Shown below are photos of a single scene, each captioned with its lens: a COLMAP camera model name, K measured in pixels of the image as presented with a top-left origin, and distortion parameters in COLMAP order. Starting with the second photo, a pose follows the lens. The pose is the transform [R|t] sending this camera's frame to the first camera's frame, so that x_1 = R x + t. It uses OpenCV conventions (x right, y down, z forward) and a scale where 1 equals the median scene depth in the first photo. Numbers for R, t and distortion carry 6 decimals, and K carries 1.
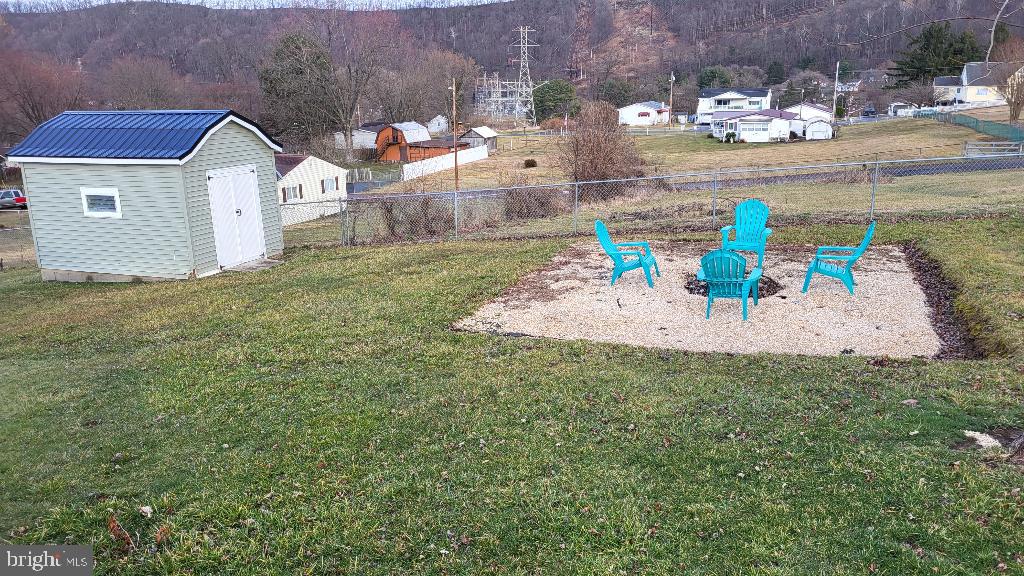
lens RADIAL K [[789.8, 0, 518.0], [0, 789.8, 289.3], [0, 0, 1]] dist [0.045015, -0.001416]
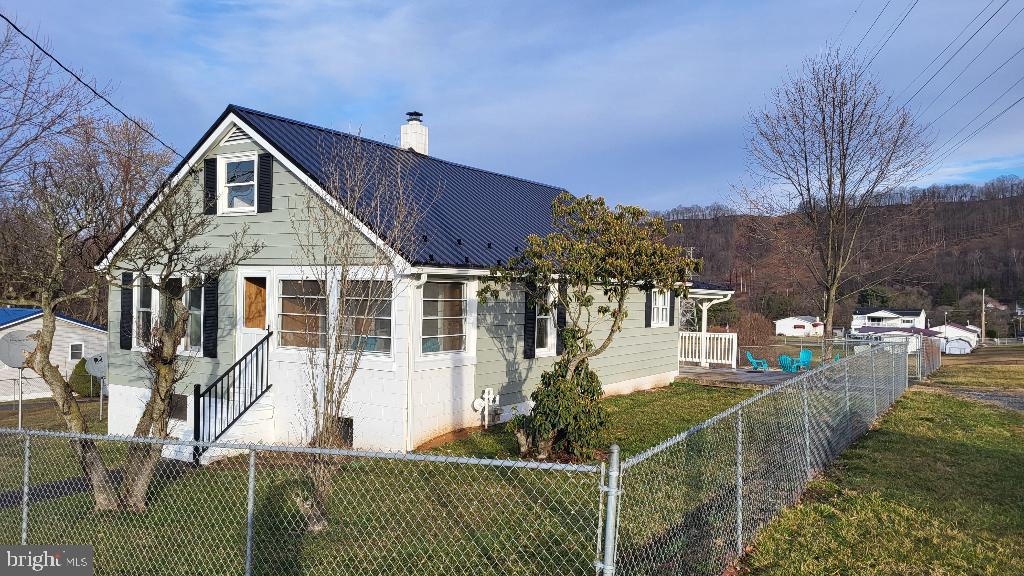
lens RADIAL K [[789.8, 0, 511.6], [0, 789.8, 292.8], [0, 0, 1]] dist [0.045015, -0.001416]
pose [[0.978470, 0.036404, -0.203154, -0.011384], [-0.085701, 0.967114, -0.239470, 0.034061], [0.187756, 0.251725, 0.949412, -0.143002]]
